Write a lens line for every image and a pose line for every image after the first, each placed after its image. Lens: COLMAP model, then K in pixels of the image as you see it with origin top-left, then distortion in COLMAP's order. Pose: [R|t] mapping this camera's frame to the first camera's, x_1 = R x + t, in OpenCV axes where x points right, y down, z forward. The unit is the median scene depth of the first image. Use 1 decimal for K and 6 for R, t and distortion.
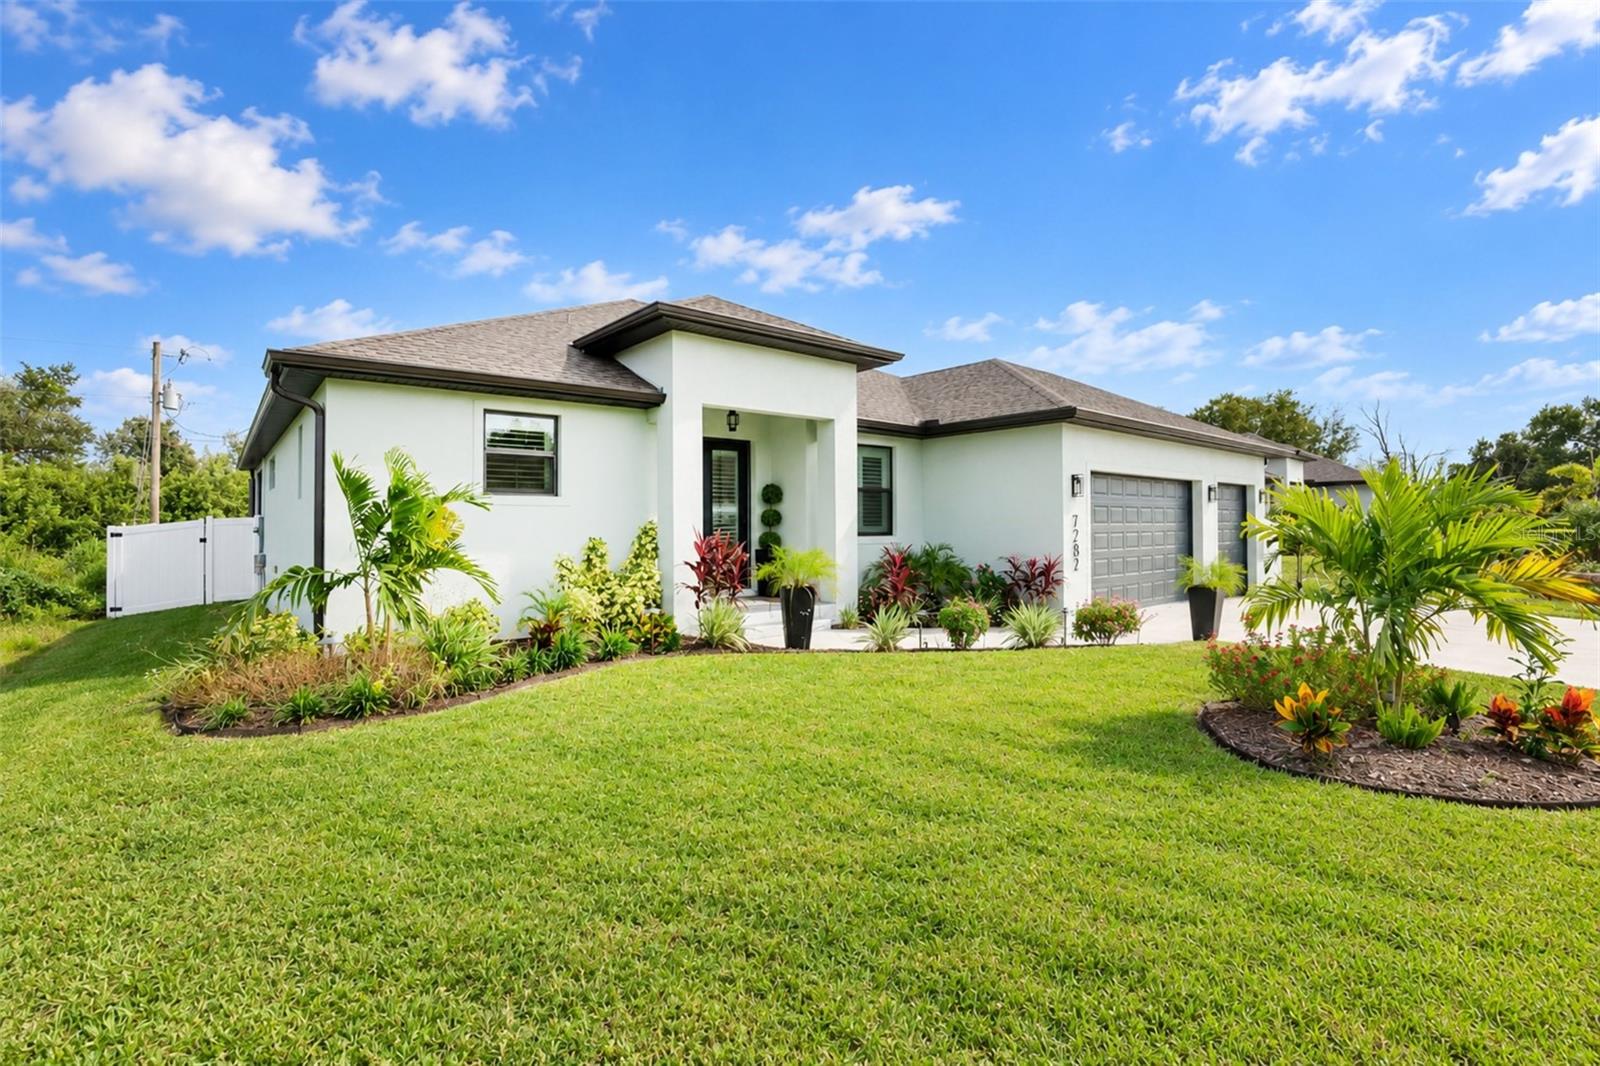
lens RADIAL K [[707.8, 0, 808.5], [0, 707.8, 534.2], [0, 0, 1]] dist [-0.020449, 0.003153]
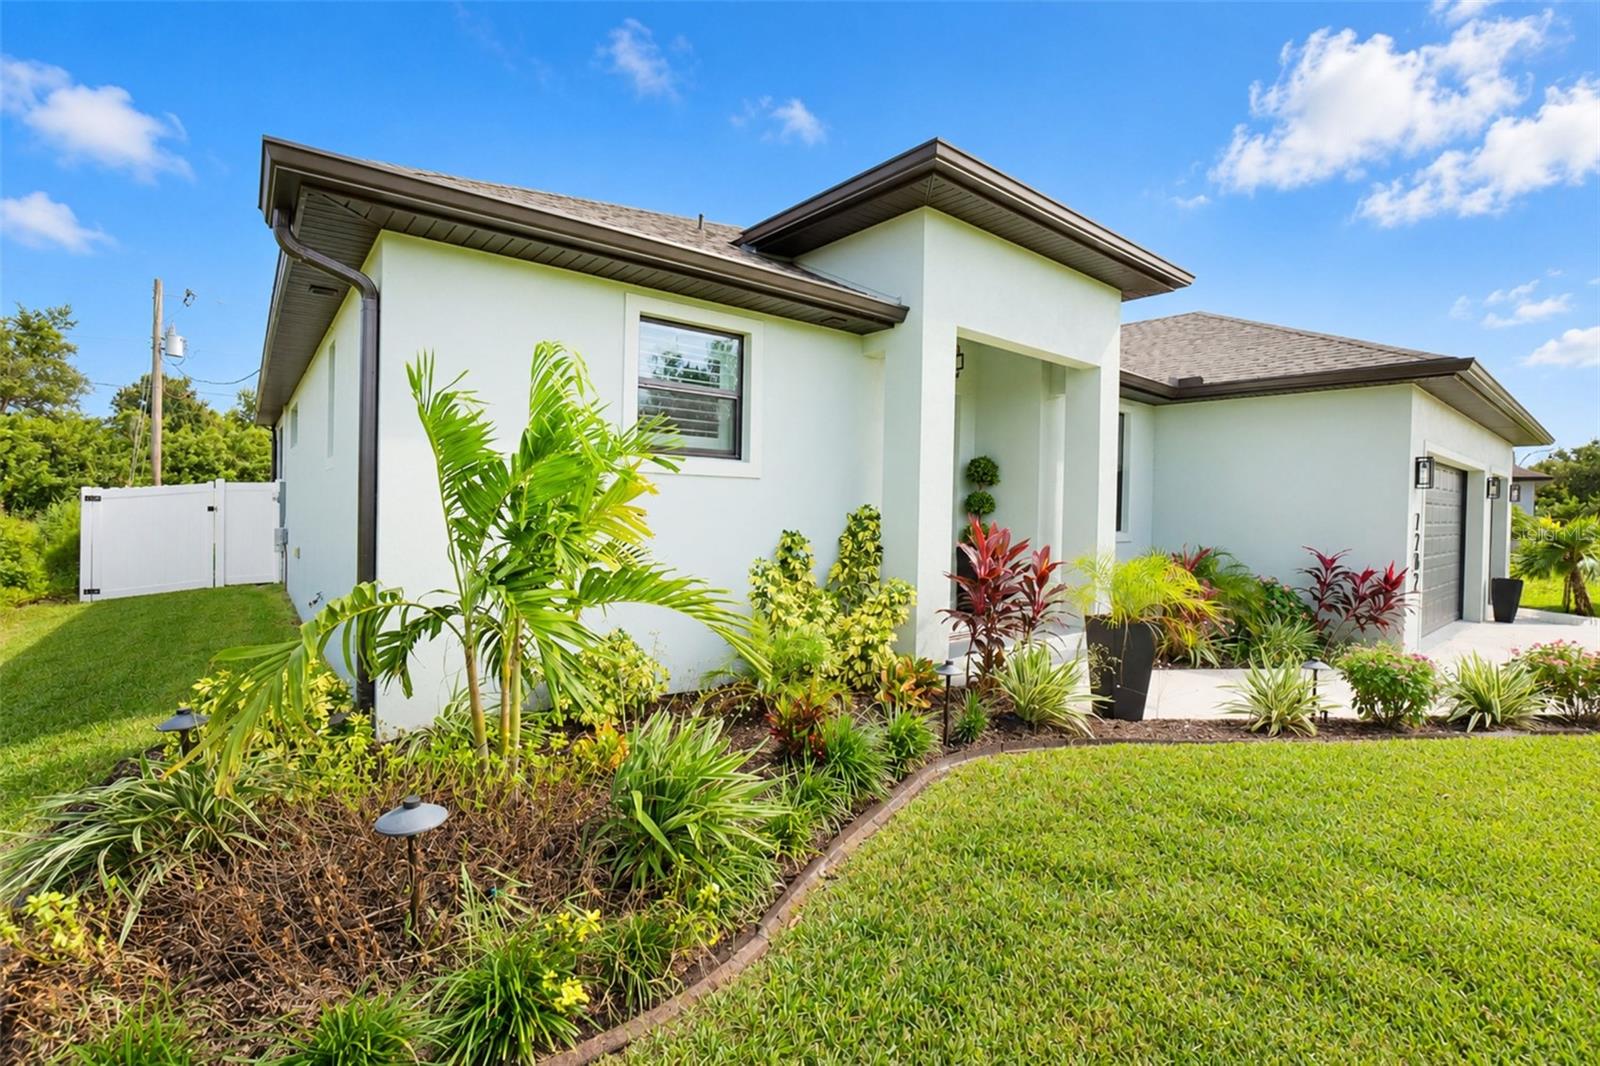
lens RADIAL K [[707.8, 0, 834.1], [0, 707.8, 512.4], [0, 0, 1]] dist [-0.020449, 0.003153]
pose [[0.999597, 0.028375, 0.000491, -0.198254], [-0.028373, 0.999594, -0.002646, -0.007585], [-0.000566, 0.002631, 0.999996, 0.271576]]
